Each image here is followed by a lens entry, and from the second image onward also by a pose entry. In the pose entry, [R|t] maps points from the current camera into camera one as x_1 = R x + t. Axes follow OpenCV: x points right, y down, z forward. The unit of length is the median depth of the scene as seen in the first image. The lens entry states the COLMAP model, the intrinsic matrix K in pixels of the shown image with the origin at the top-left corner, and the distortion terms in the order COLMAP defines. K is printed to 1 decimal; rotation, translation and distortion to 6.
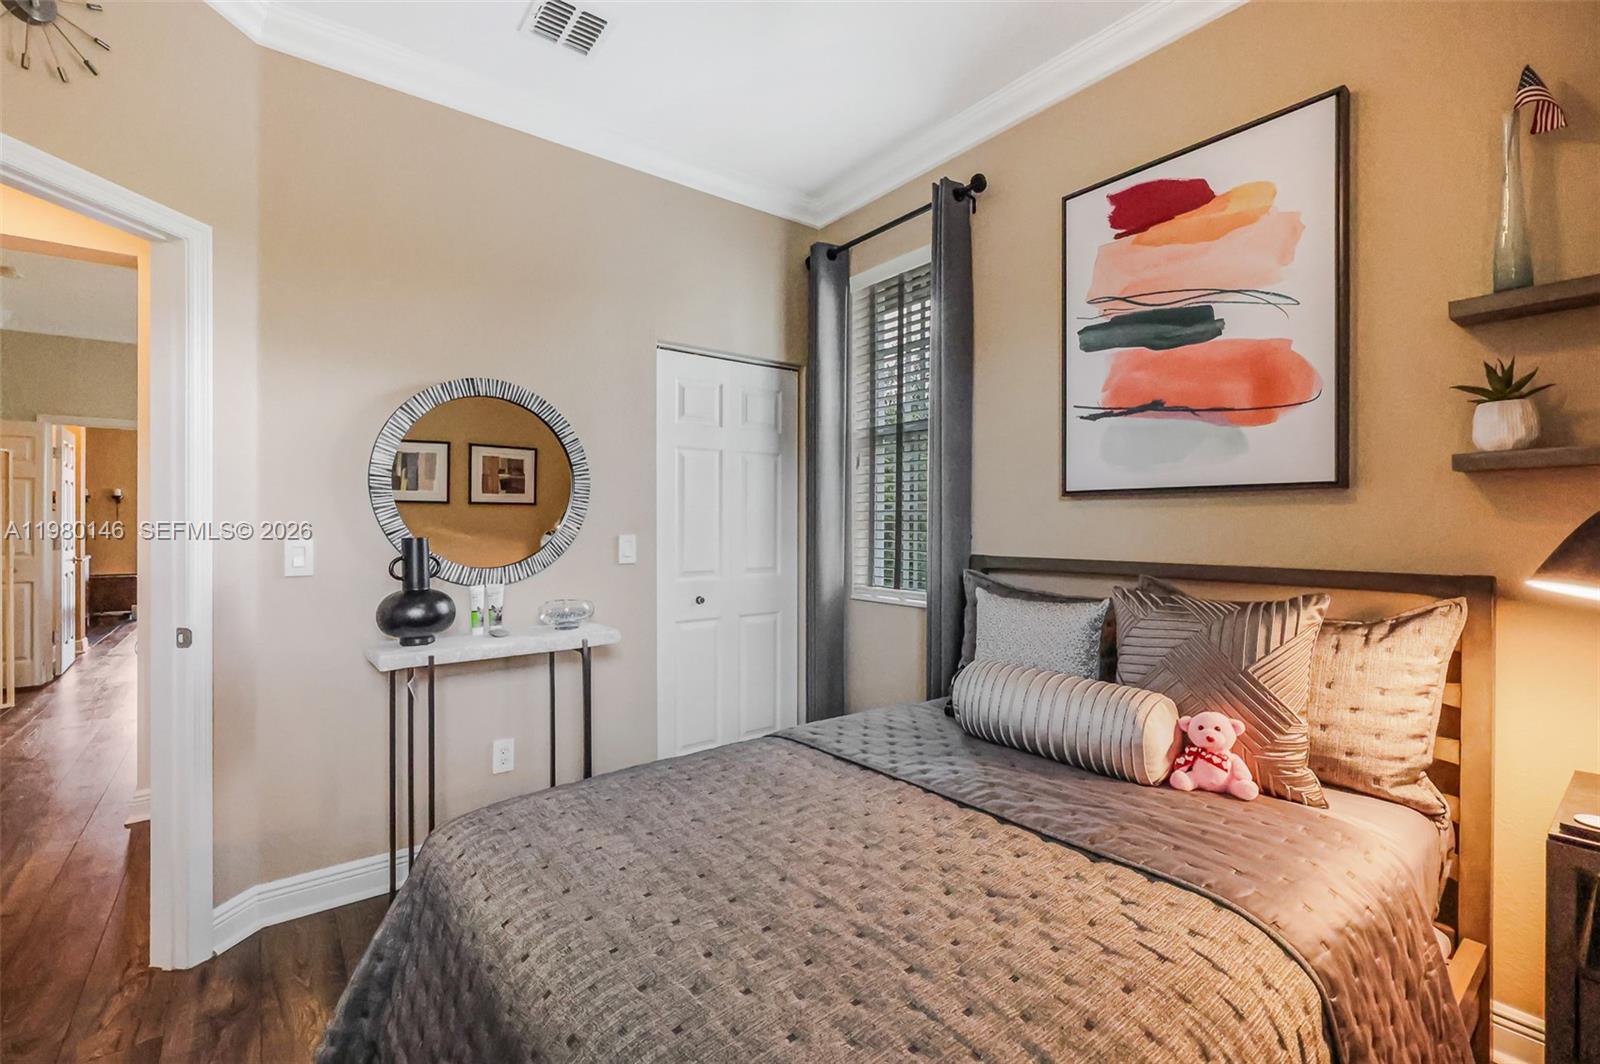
lens RADIAL K [[686.3, 0, 779.8], [0, 686.3, 526.8], [0, 0, 1]] dist [-0.000876, -0.000017]
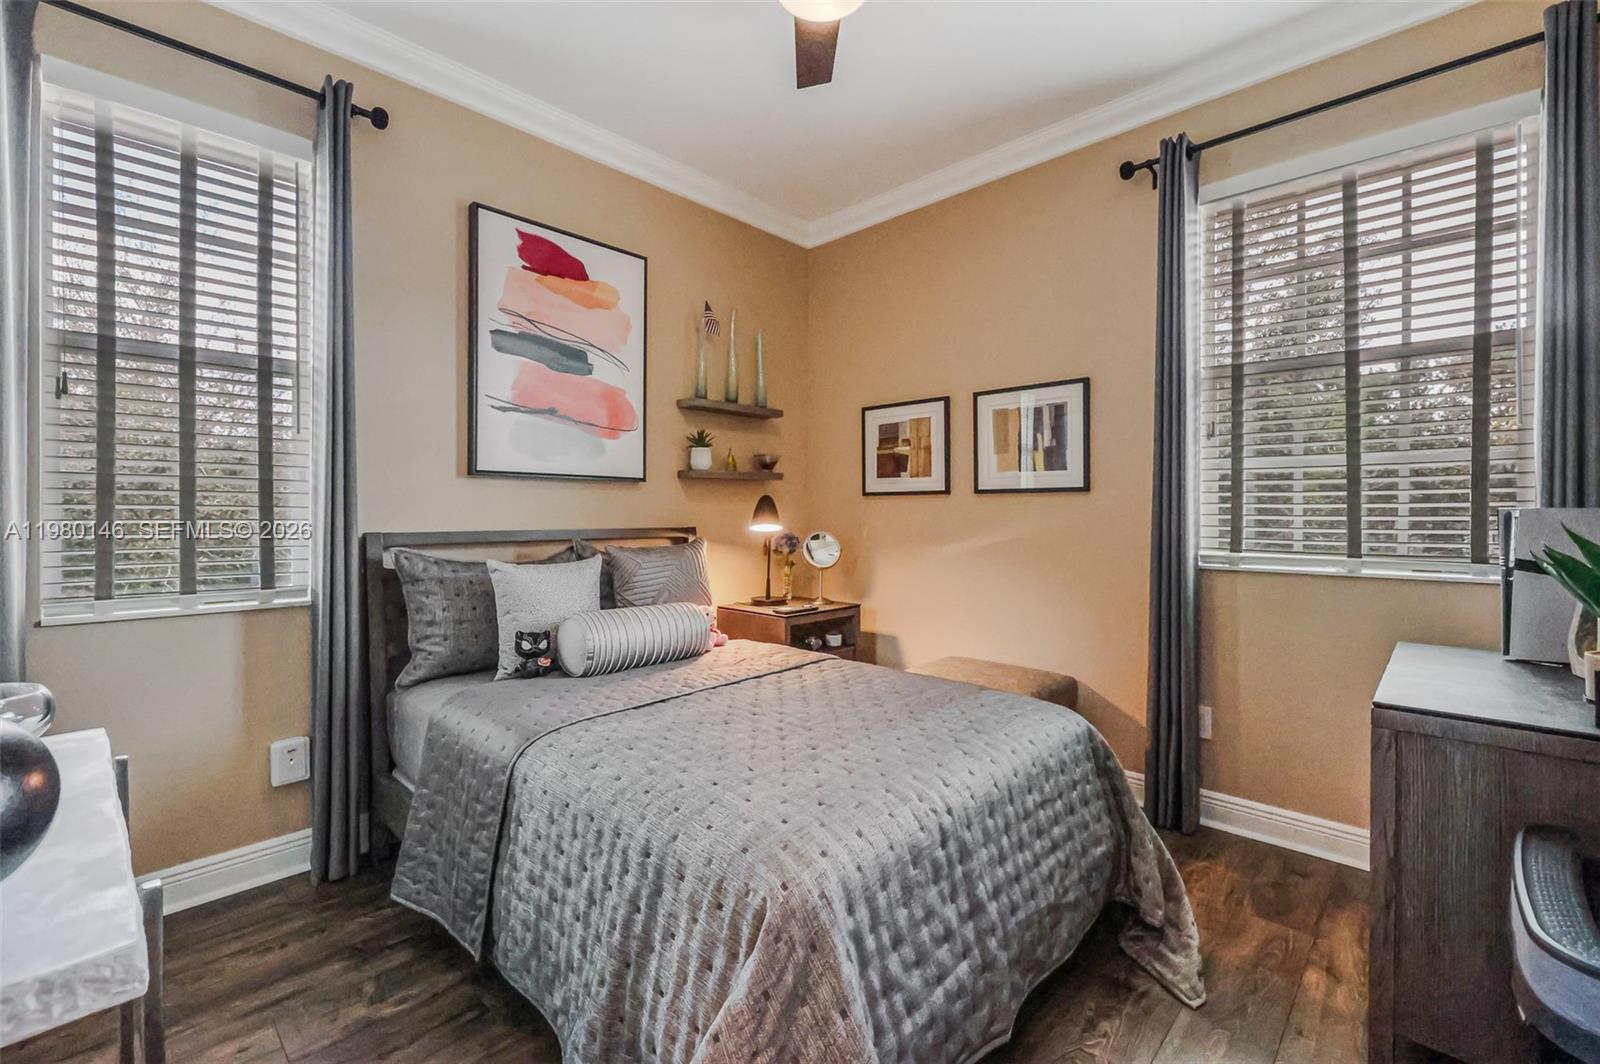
lens RADIAL K [[686.3, 0, 779.8], [0, 686.3, 526.8], [0, 0, 1]] dist [-0.000876, -0.000017]
pose [[-0.145765, -0.025818, 0.988982, -0.904982], [-0.000647, 0.999662, 0.026002, 0.013314], [-0.989319, 0.003150, -0.145732, 0.811144]]
